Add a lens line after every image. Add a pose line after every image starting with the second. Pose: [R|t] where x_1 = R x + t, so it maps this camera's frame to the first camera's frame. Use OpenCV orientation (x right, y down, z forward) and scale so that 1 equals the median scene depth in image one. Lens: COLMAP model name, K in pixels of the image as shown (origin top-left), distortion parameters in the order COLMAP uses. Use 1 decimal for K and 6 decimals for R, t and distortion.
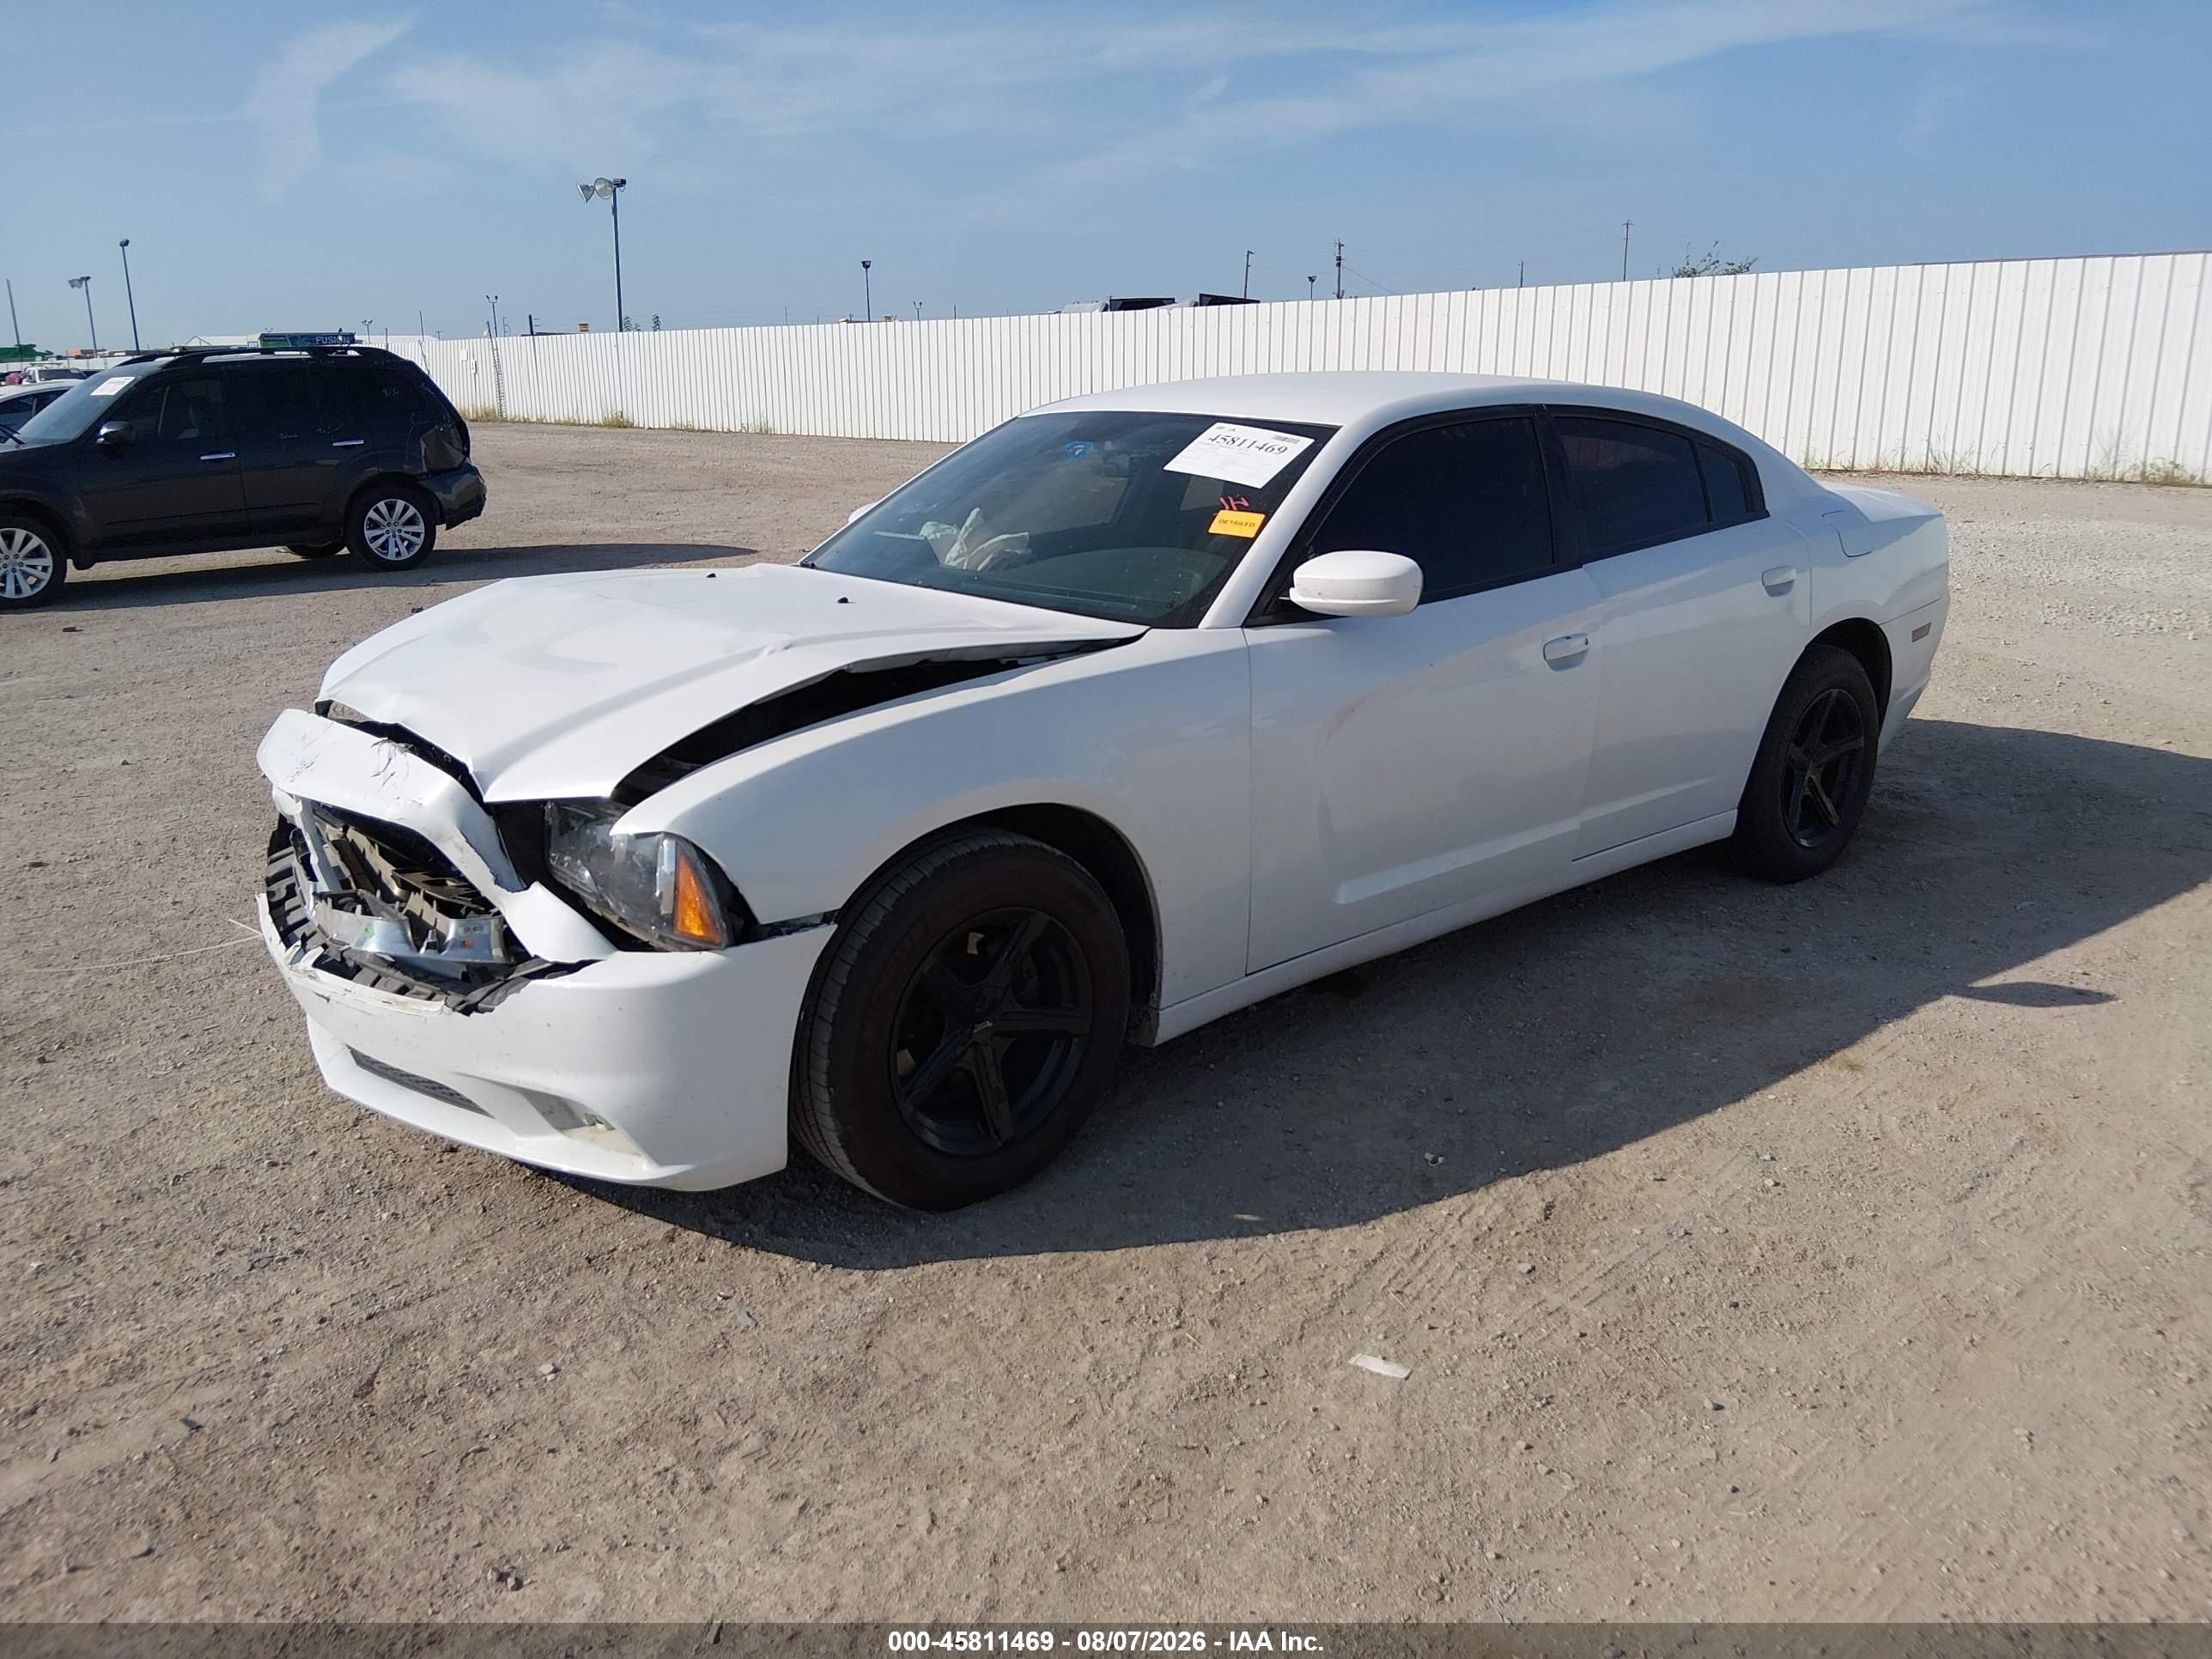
lens RADIAL K [[1735.9, 0, 1094.2], [0, 1735.9, 812.7], [0, 0, 1]] dist [0.073989, -0.126718]
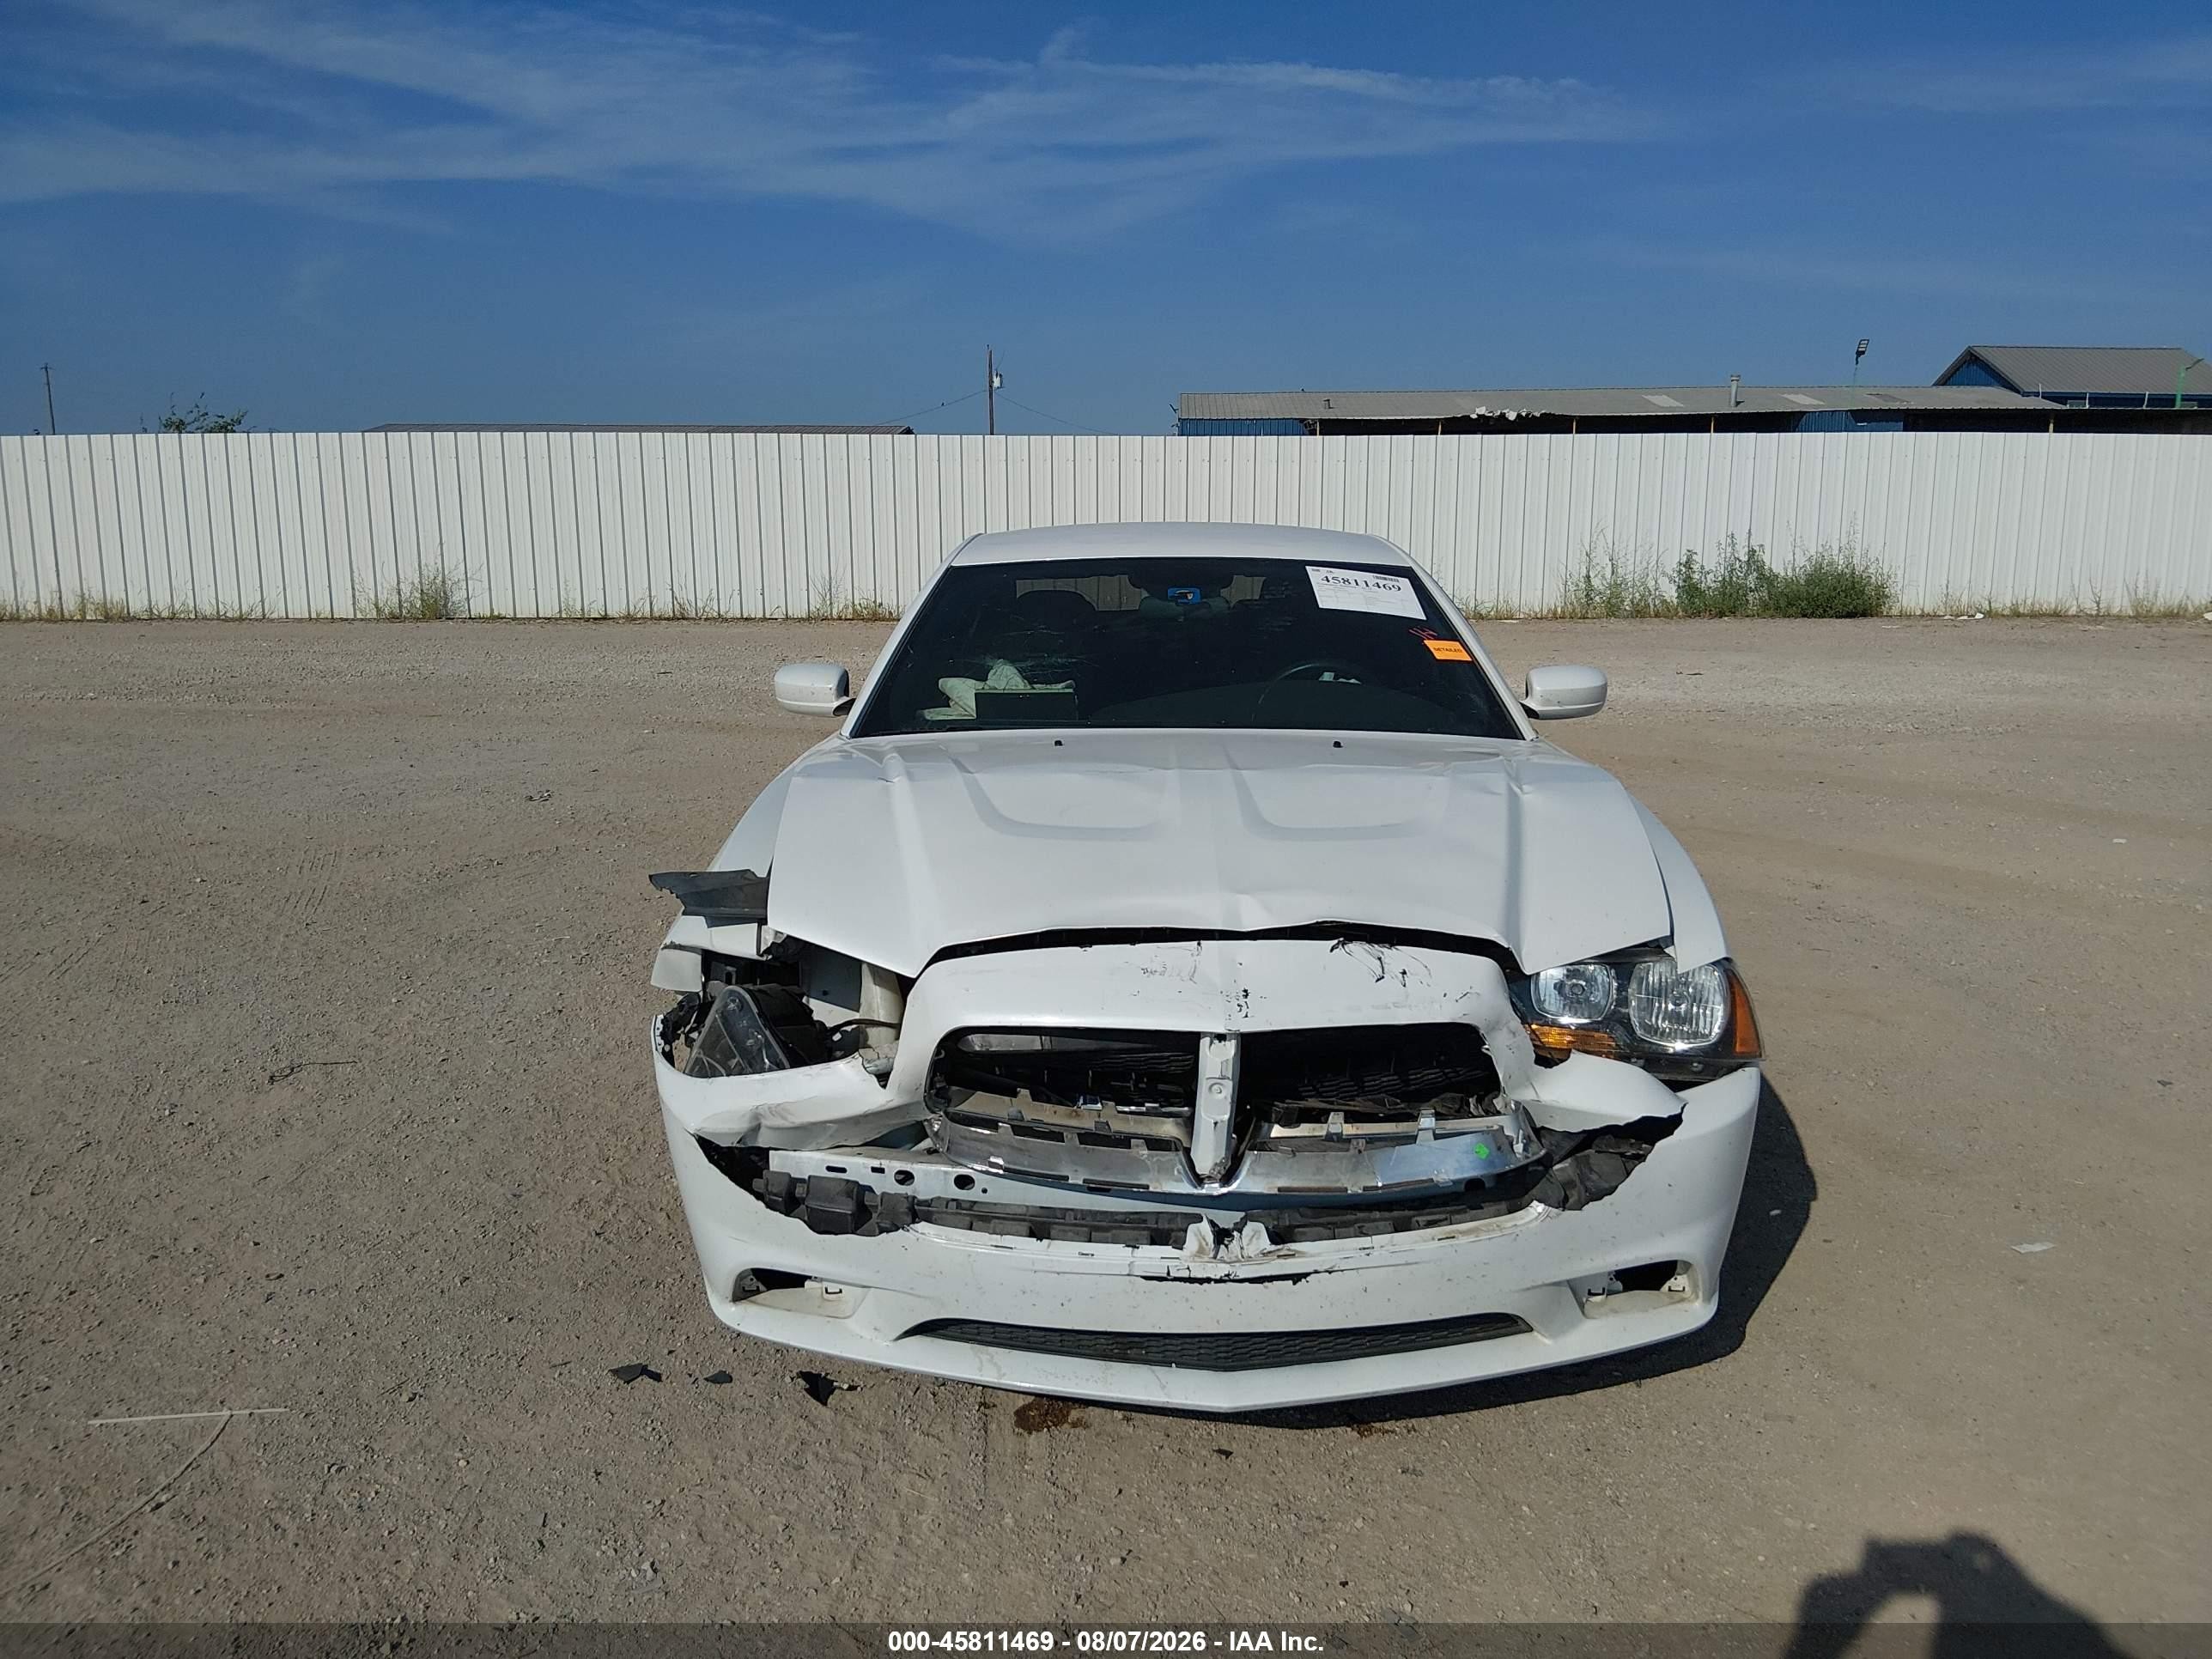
lens RADIAL K [[1735.9, 0, 1047.0], [0, 1735.9, 862.3], [0, 0, 1]] dist [0.073989, -0.126718]
pose [[0.649884, -0.141640, 0.746719, -0.909196], [0.185460, 0.982336, 0.024924, -0.103180], [-0.737059, 0.122289, 0.664673, 0.439574]]
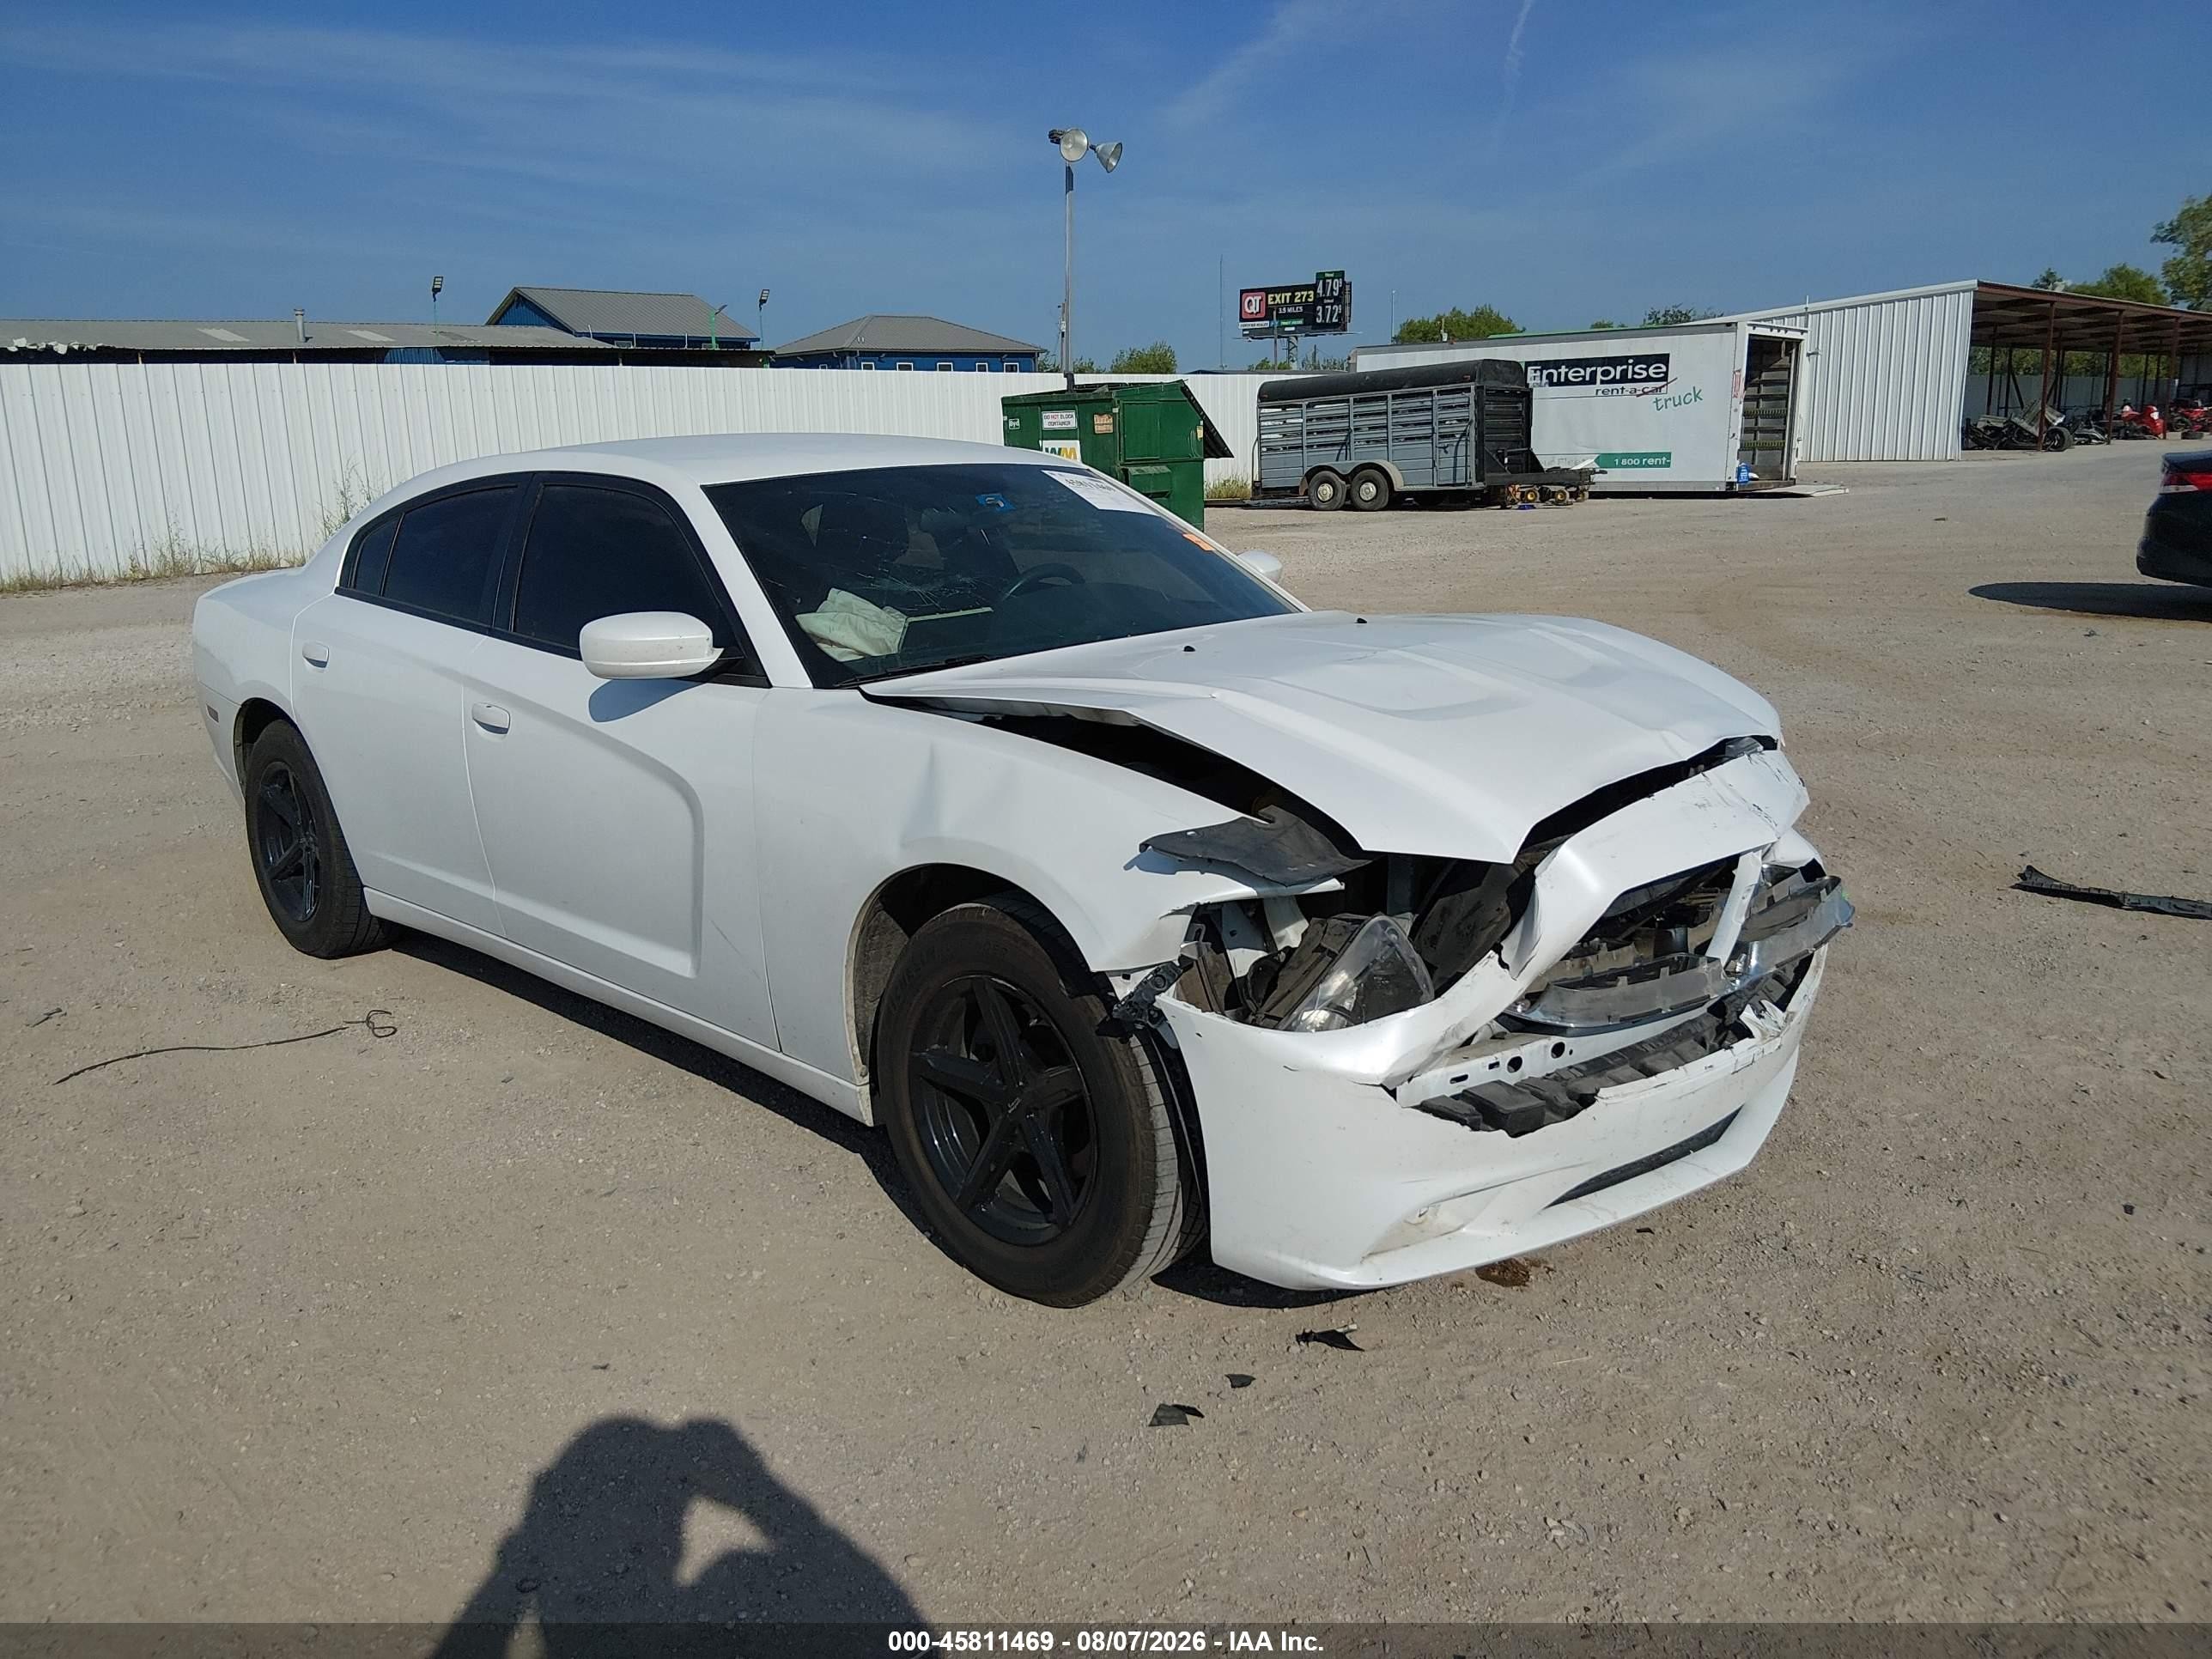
lens RADIAL K [[1735.9, 0, 1120.6], [0, 1735.9, 835.2], [0, 0, 1]] dist [0.073989, -0.126718]
pose [[-0.122421, -0.213653, 0.969209, -1.080620], [0.278060, 0.930061, 0.240145, -0.270369], [-0.952731, 0.298897, -0.054451, 1.133234]]
